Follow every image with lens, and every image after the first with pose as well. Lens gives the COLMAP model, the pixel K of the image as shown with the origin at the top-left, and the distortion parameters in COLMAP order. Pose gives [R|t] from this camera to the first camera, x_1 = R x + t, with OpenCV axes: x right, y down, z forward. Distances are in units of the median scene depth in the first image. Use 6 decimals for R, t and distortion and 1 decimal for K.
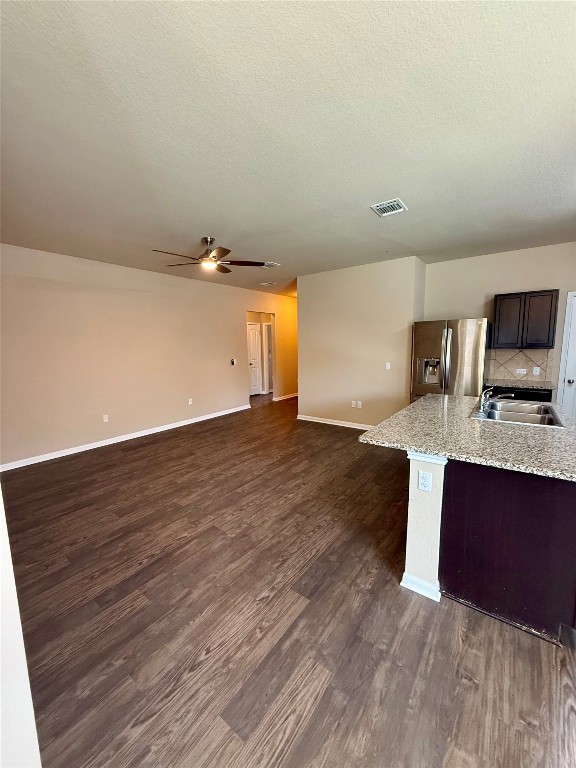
lens RADIAL K [[304.6, 0, 288.0], [0, 304.6, 384.0], [0, 0, 1]] dist [0.002288, 0.000106]
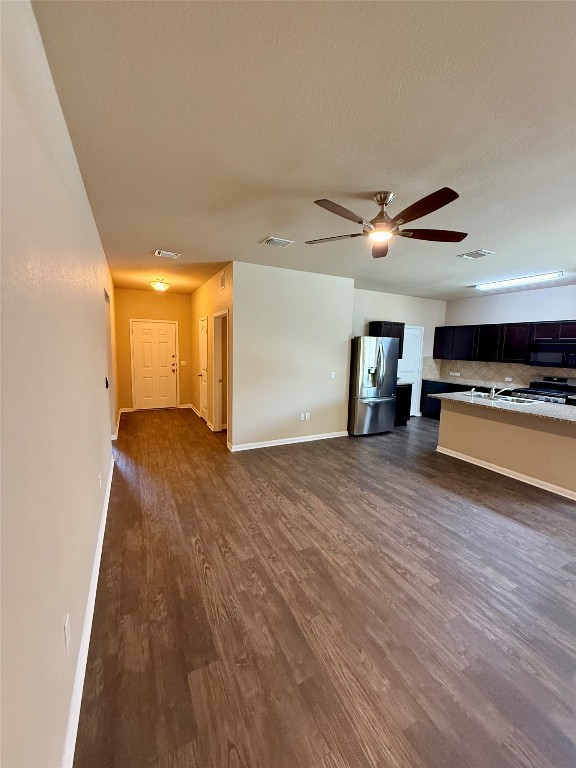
lens RADIAL K [[304.6, 0, 288.0], [0, 304.6, 384.0], [0, 0, 1]] dist [0.002288, 0.000106]
pose [[0.444965, -0.084219, 0.891579, -0.841078], [0.086781, 0.994938, 0.050672, -0.114862], [-0.891333, 0.054825, 0.450021, 0.796975]]
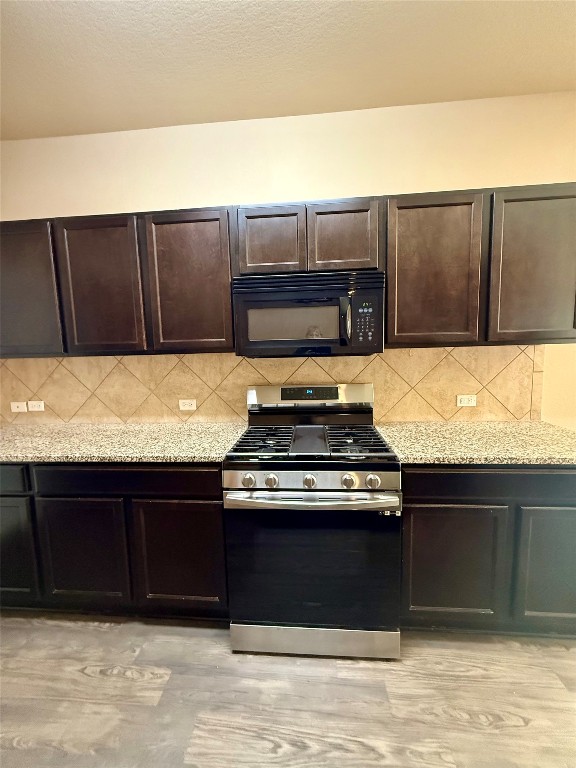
lens RADIAL K [[304.6, 0, 288.0], [0, 304.6, 384.0], [0, 0, 1]] dist [0.002288, 0.000106]
pose [[-0.527065, -0.066010, 0.847258, 0.481916], [0.147043, 0.974858, 0.167424, -0.059068], [-0.837007, 0.212826, -0.504107, 0.609905]]
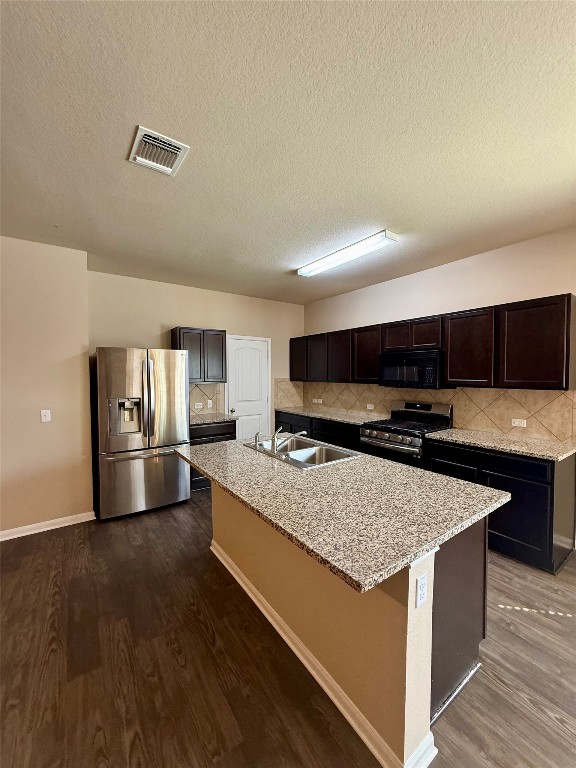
lens RADIAL K [[304.6, 0, 288.0], [0, 304.6, 384.0], [0, 0, 1]] dist [0.002288, 0.000106]
pose [[0.312361, -0.019263, 0.949768, -0.108121], [0.124267, 0.992032, -0.020749, -0.059608], [-0.941801, 0.124506, 0.312266, 0.433119]]
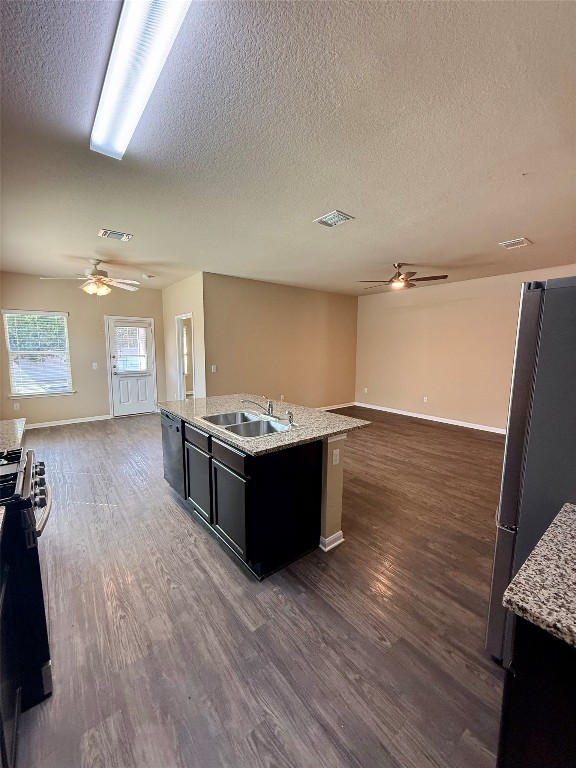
lens RADIAL K [[304.6, 0, 288.0], [0, 304.6, 384.0], [0, 0, 1]] dist [0.002288, 0.000106]
pose [[-0.253968, 0.137111, -0.957445, 0.999166], [-0.127255, 0.976559, 0.173604, -0.132529], [0.958805, 0.165929, -0.230566, 0.813975]]
